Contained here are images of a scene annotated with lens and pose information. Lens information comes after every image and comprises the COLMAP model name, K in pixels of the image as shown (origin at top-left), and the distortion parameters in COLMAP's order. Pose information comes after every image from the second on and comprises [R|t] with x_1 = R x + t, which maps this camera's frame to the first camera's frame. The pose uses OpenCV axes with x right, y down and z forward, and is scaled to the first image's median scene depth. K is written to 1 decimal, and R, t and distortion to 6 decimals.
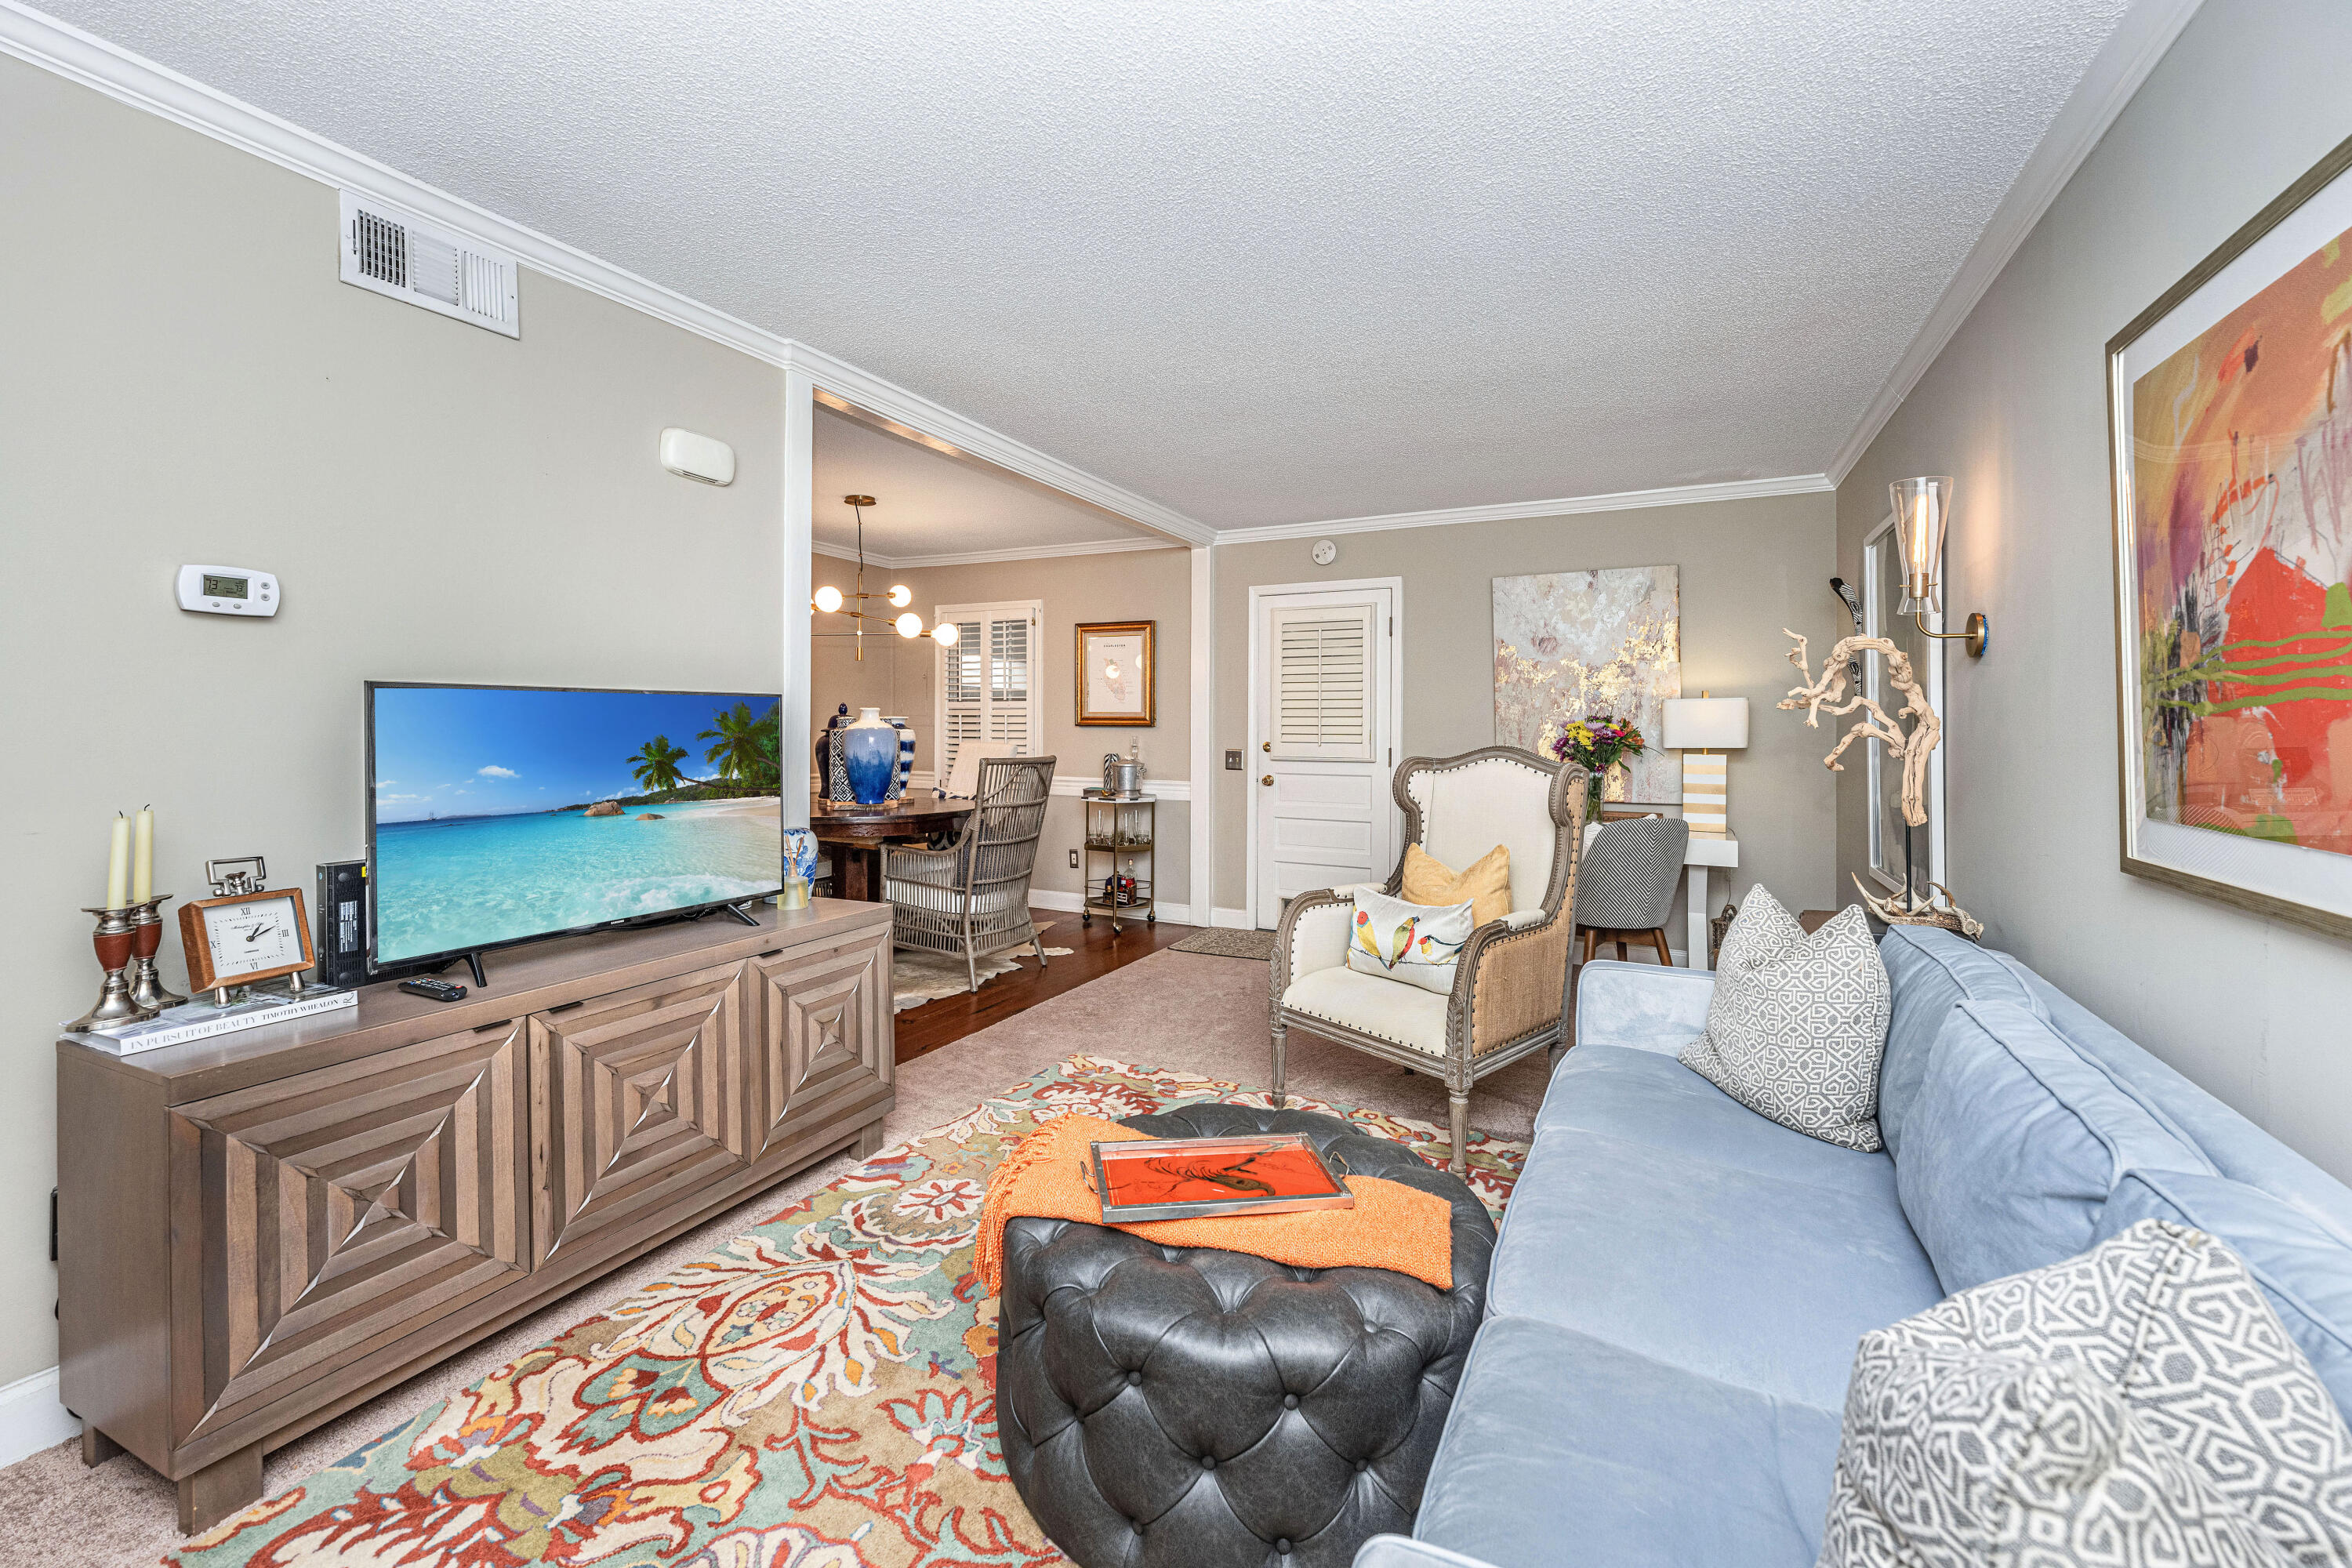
lens RADIAL K [[958.7, 0, 1171.8], [0, 958.7, 731.6], [0, 0, 1]] dist [-0.000739, -0.000119]
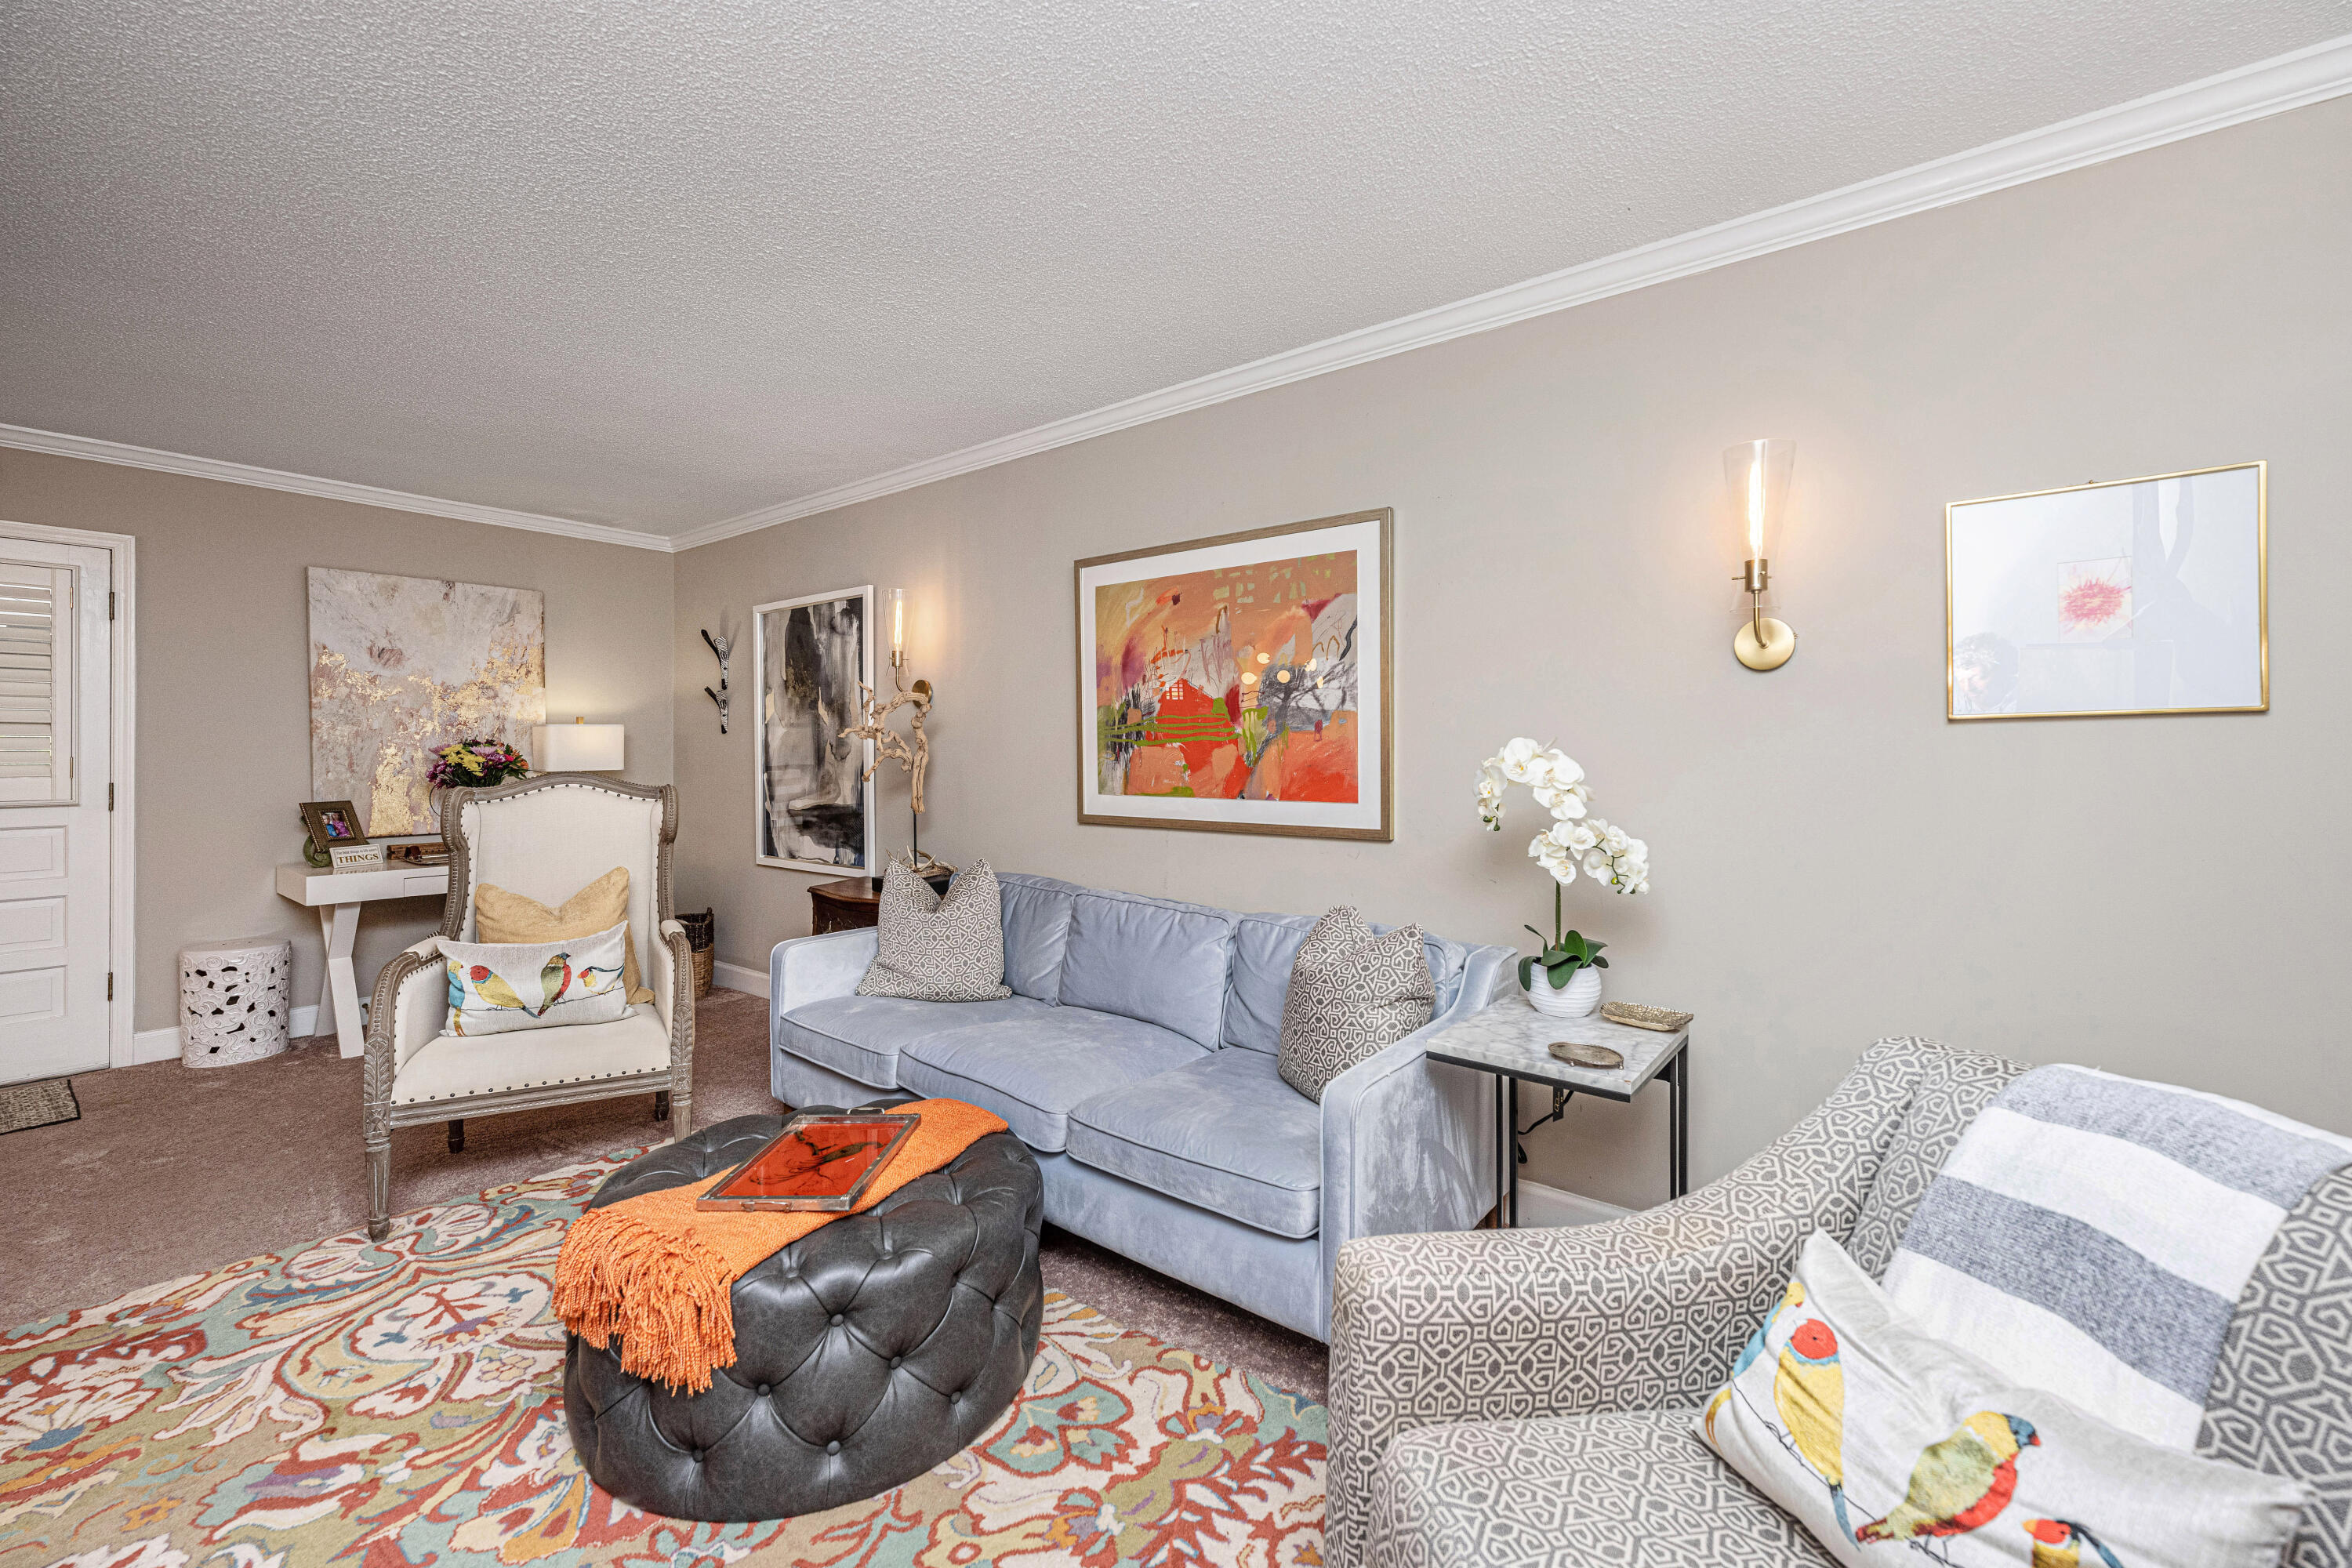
lens RADIAL K [[958.7, 0, 1179.8], [0, 958.7, 768.2], [0, 0, 1]] dist [-0.000739, -0.000119]
pose [[0.203235, -0.020790, 0.978909, -0.427226], [0.006258, 0.999782, 0.019934, -0.003539], [-0.979110, 0.002074, 0.203321, 0.167136]]
